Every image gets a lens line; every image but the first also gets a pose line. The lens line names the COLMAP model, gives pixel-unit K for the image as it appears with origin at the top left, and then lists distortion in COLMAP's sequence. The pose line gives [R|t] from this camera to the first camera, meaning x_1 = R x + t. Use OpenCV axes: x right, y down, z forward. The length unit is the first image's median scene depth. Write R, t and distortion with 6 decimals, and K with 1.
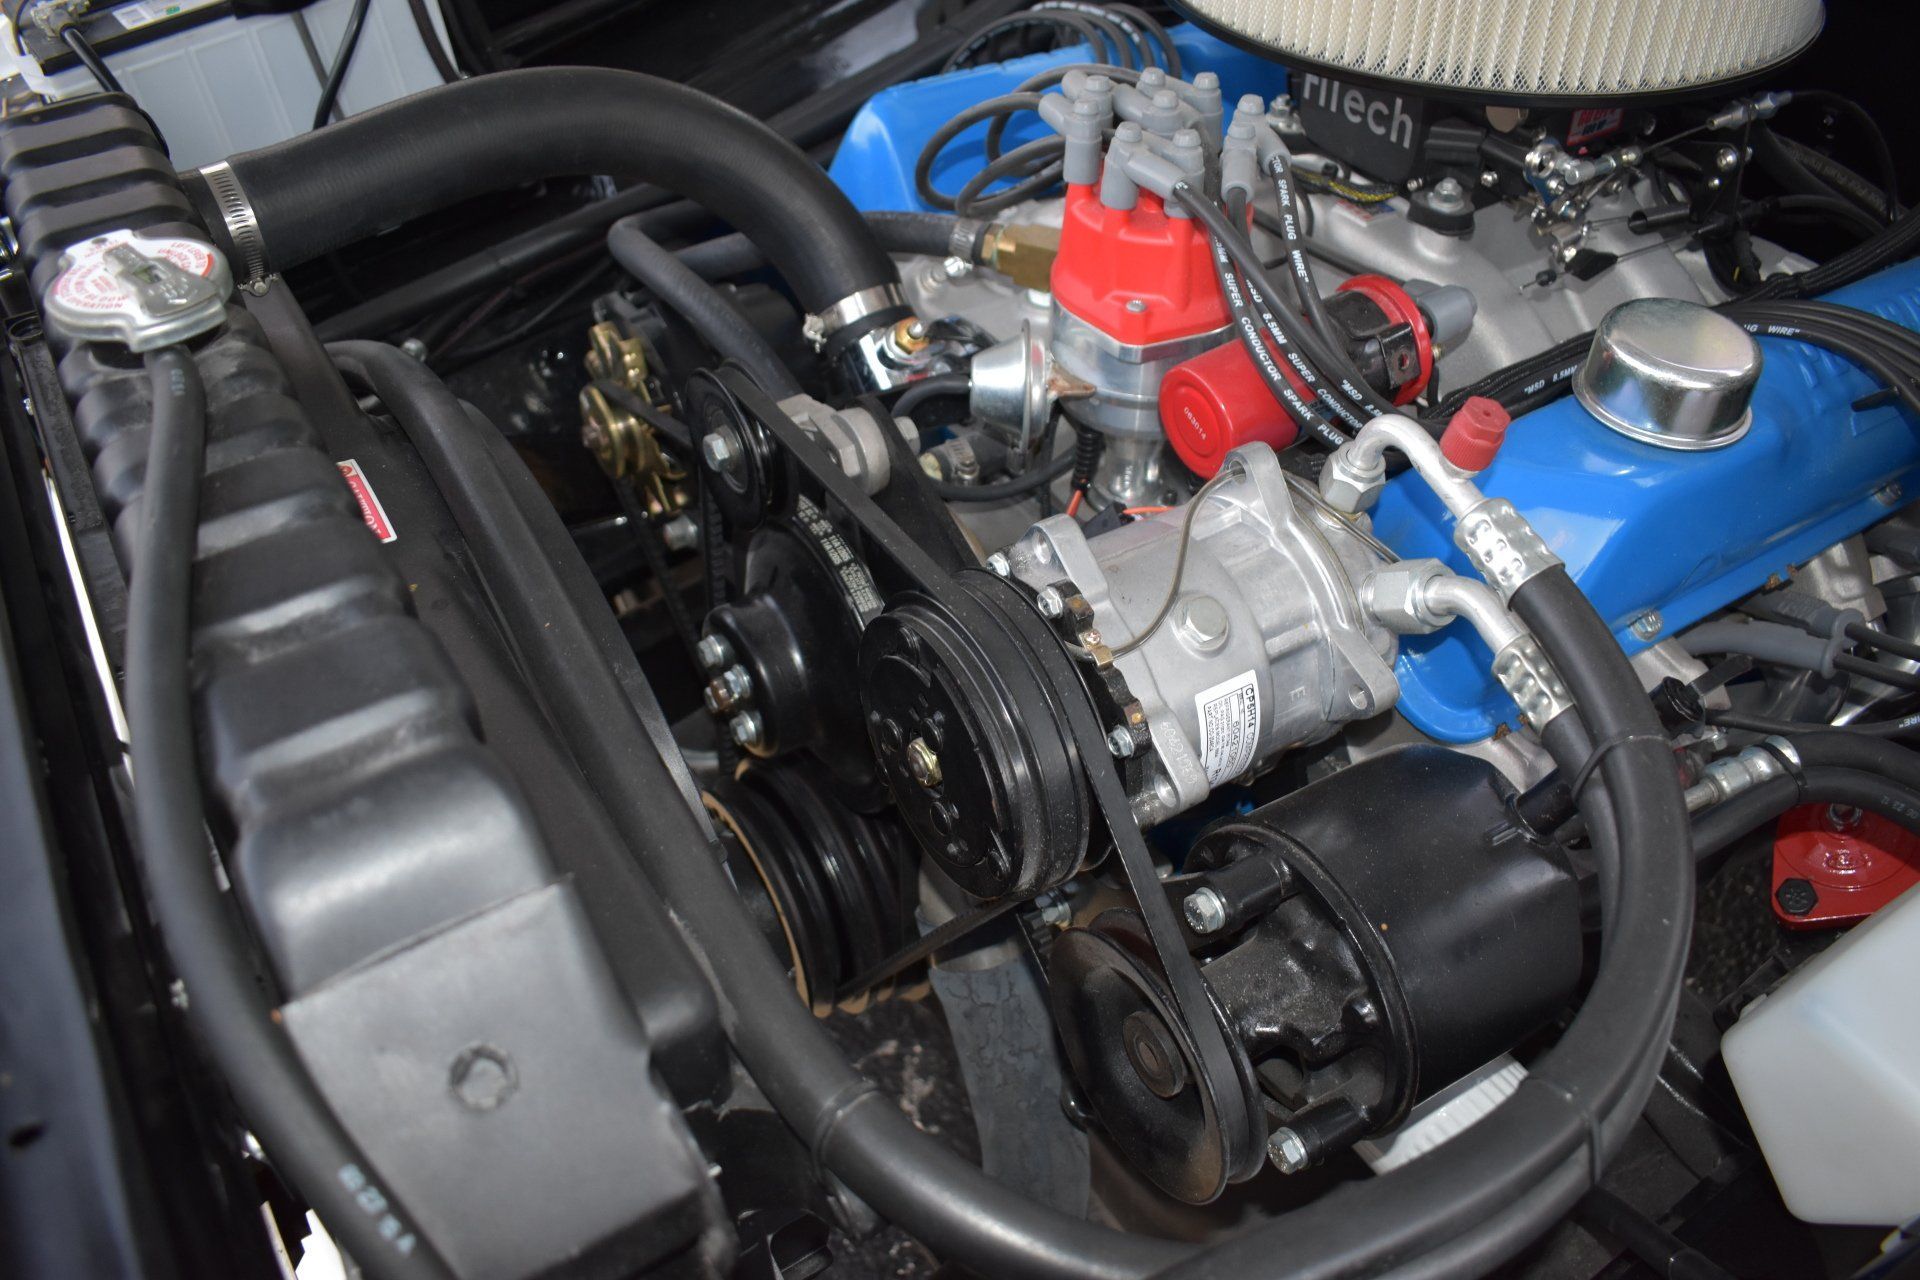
lens RADIAL K [[1527.6, 0, 960.0], [0, 1527.6, 640.0], [0, 0, 1]] dist [-0.108544, 0.030766]
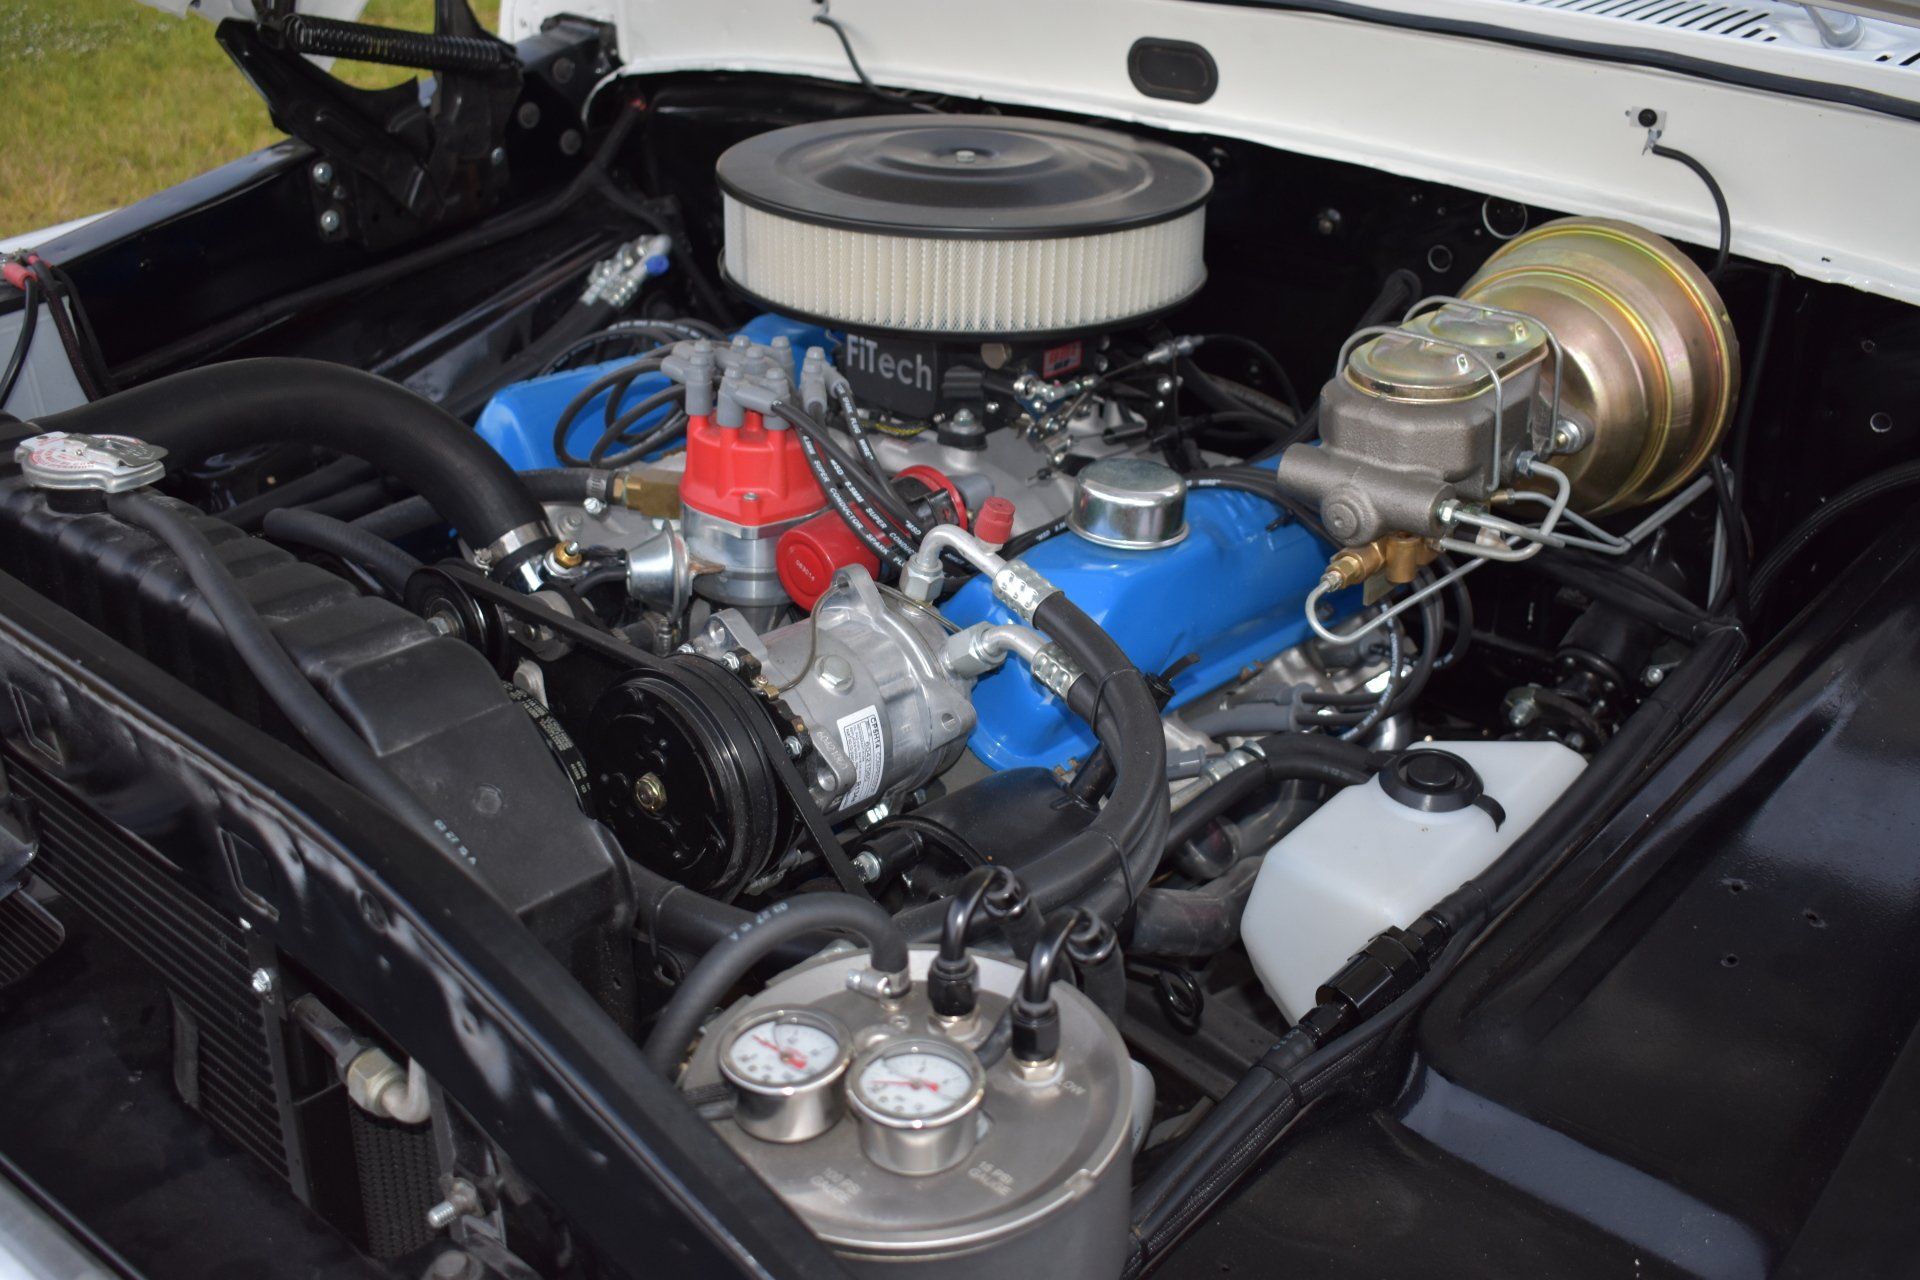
lens RADIAL K [[1896.4, 0, 960.0], [0, 1896.4, 640.0], [0, 0, 1]] dist [-0.074672, 0.006624]
pose [[0.957306, -0.080619, 0.277607, -0.181014], [0.153974, 0.954966, -0.253639, 0.352106], [-0.244657, 0.285554, 0.926608, -0.567075]]
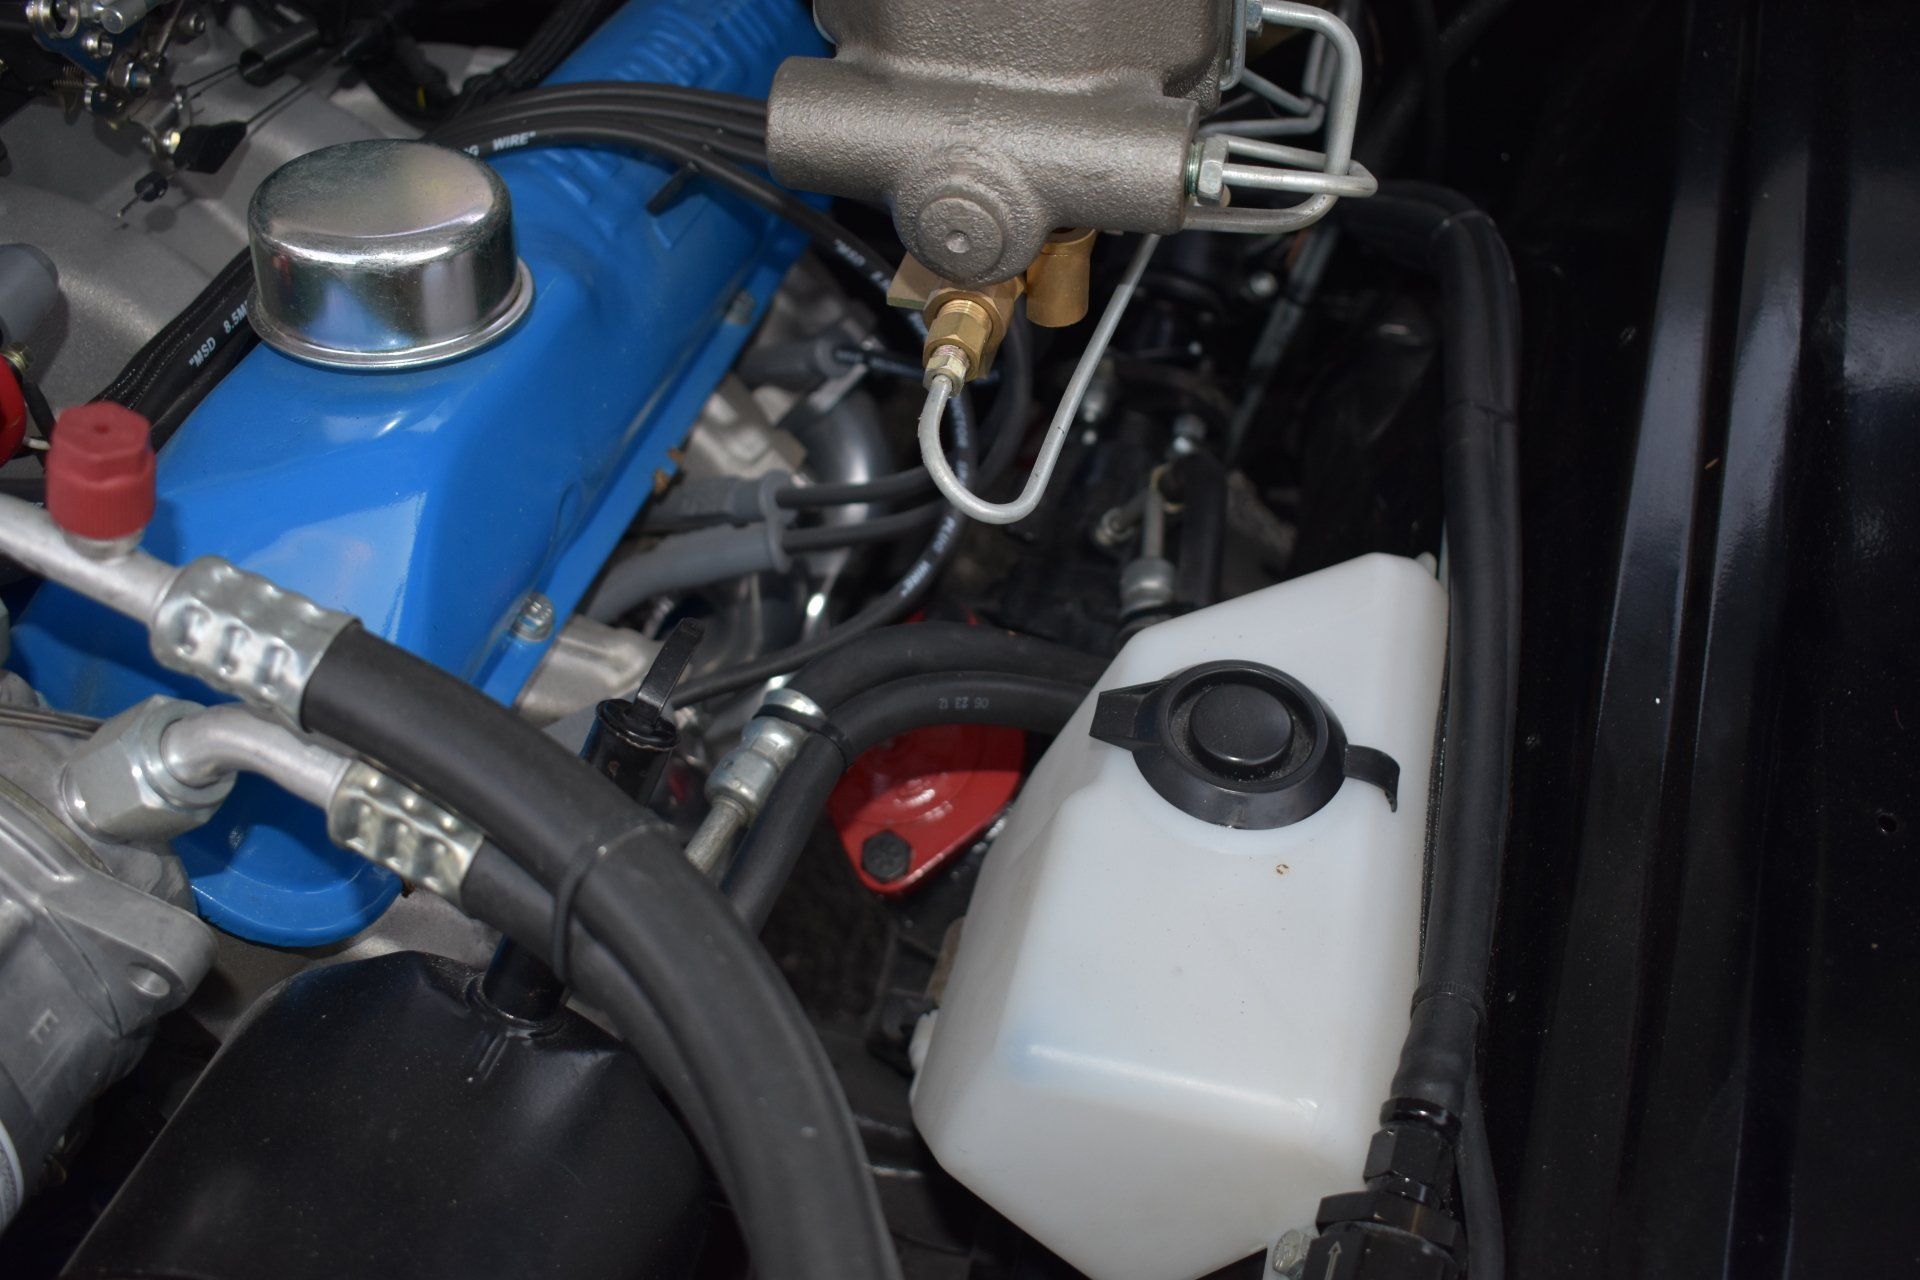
lens RADIAL K [[1896.4, 0, 960.0], [0, 1896.4, 640.0], [0, 0, 1]] dist [-0.074672, 0.006624]
pose [[0.705134, -0.422311, 0.569596, 0.115897], [0.433175, 0.892531, 0.125491, -0.025409], [-0.561378, 0.158247, 0.812289, 0.222745]]
